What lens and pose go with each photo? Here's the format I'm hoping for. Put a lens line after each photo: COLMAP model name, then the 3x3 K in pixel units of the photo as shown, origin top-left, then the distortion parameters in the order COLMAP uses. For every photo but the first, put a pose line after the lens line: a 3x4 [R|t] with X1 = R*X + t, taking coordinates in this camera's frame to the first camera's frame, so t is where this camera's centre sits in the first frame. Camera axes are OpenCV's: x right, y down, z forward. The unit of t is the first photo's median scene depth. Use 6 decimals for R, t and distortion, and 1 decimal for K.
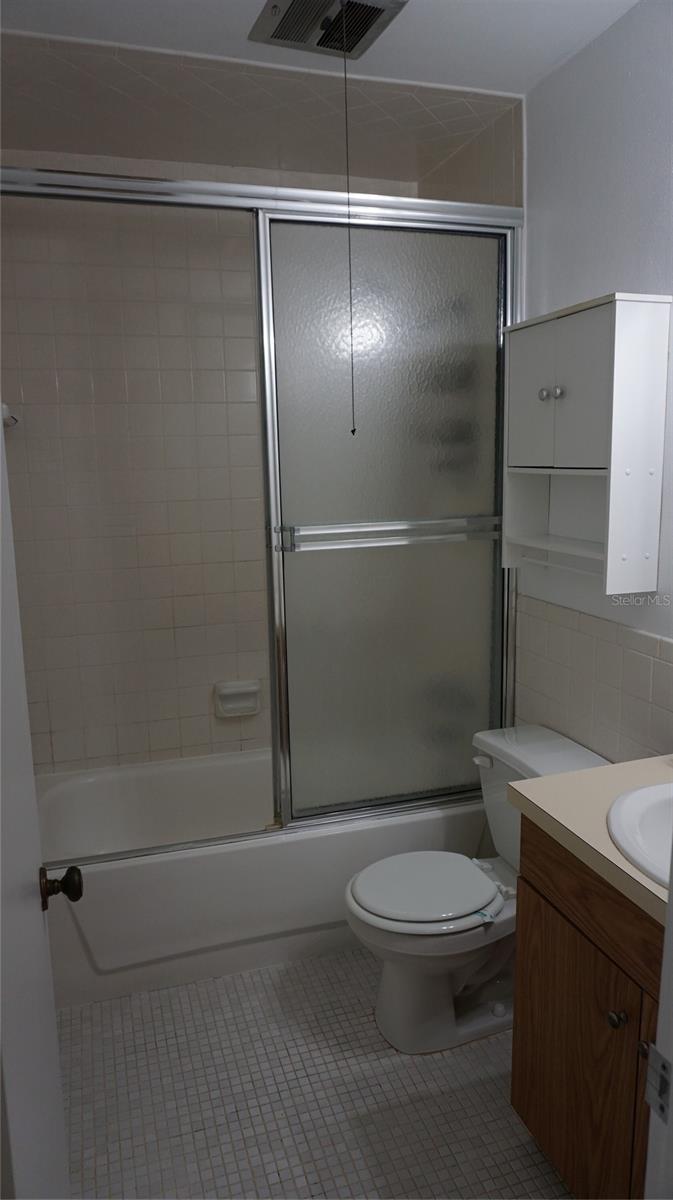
lens RADIAL K [[801.8, 0, 359.1], [0, 801.8, 600.9], [0, 0, 1]] dist [-0.062630, 0.038829]
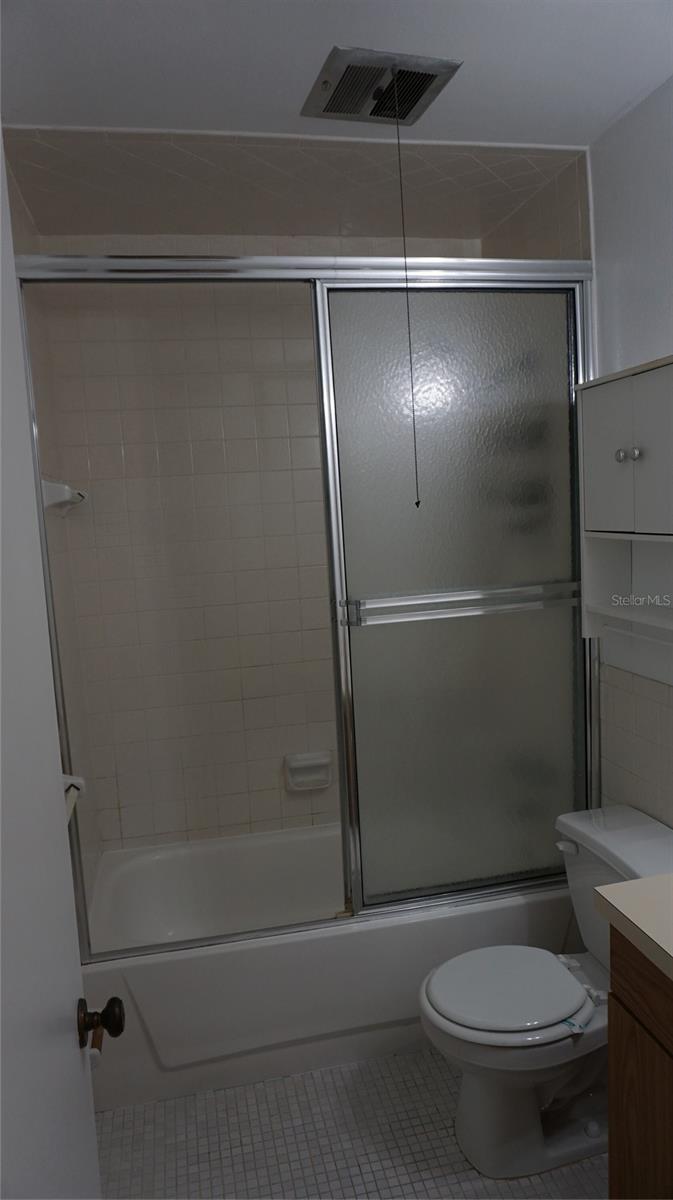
lens RADIAL K [[807.3, 0, 354.7], [0, 807.3, 599.3], [0, 0, 1]] dist [-0.072478, 0.050066]
pose [[0.994400, -0.022677, -0.103218, 0.012700], [0.016379, 0.997975, -0.061466, -0.034441], [0.104403, 0.059431, 0.992758, 0.040437]]
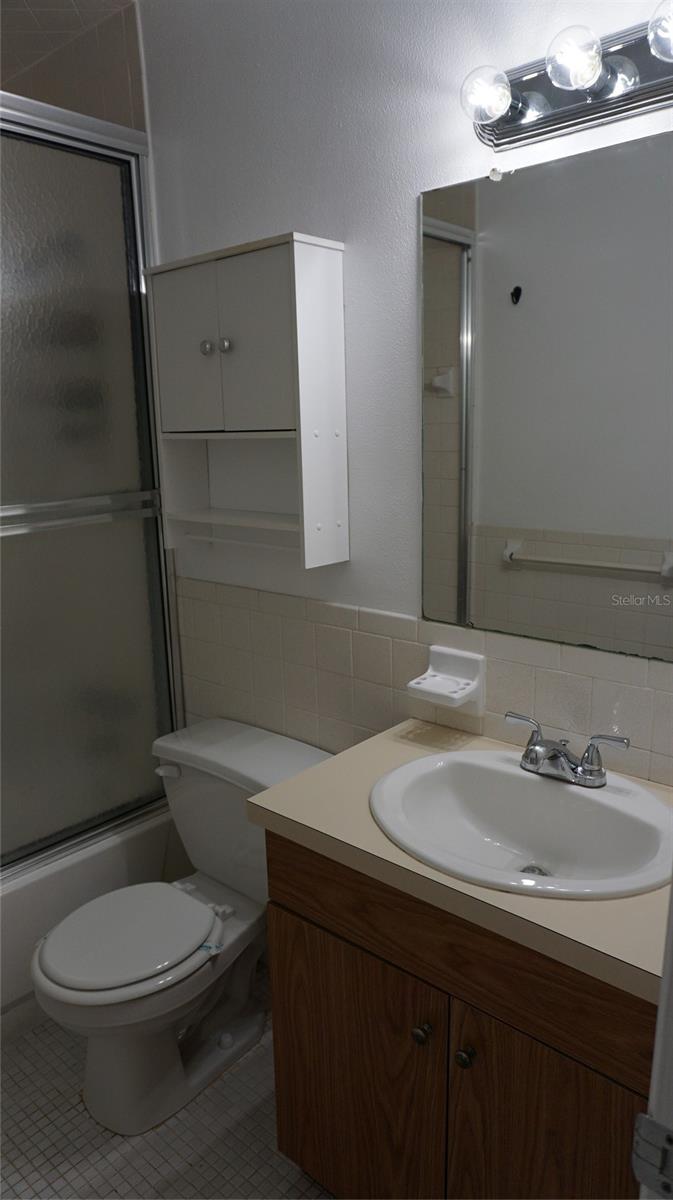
lens RADIAL K [[796.7, 0, 362.7], [0, 796.7, 597.0], [0, 0, 1]] dist [-0.062211, 0.040089]
pose [[0.860349, -0.112138, 0.497217, -0.074262], [0.098516, 0.993689, 0.053644, -0.015141], [-0.500094, 0.002831, 0.865967, 0.146222]]
